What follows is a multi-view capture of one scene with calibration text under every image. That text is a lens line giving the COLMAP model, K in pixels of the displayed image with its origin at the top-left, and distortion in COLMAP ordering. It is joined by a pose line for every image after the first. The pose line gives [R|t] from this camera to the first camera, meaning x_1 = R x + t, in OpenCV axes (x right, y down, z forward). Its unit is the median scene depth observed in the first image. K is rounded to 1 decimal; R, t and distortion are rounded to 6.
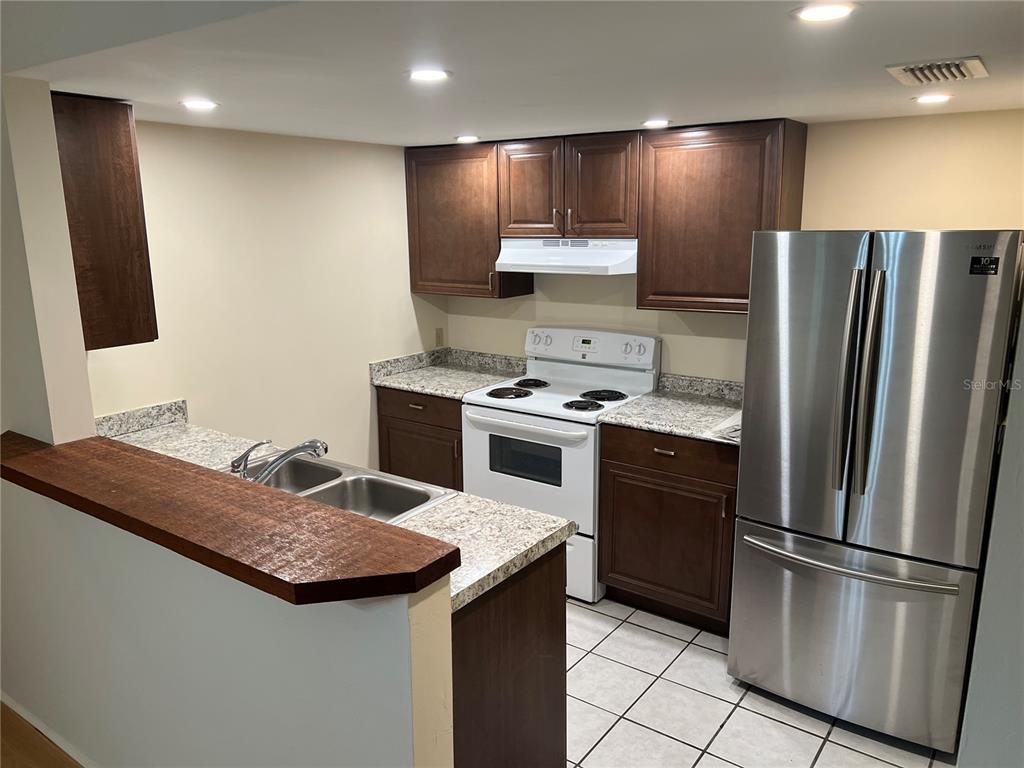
lens RADIAL K [[769.3, 0, 511.1], [0, 769.3, 389.9], [0, 0, 1]] dist [0.051971, -0.037333]
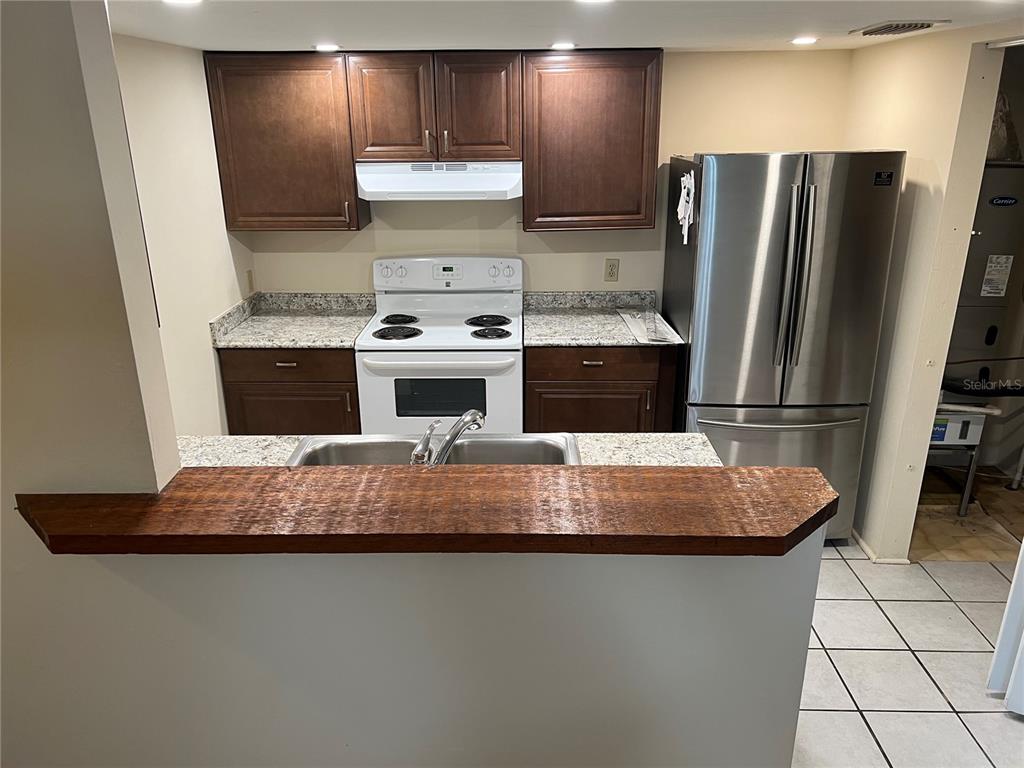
lens RADIAL K [[769.3, 0, 514.0], [0, 769.3, 385.1], [0, 0, 1]] dist [0.051971, -0.037333]
pose [[0.816976, -0.188272, 0.545072, -0.425490], [0.128096, 0.980838, 0.146794, -0.054457], [-0.562264, -0.050105, 0.825438, 0.144164]]
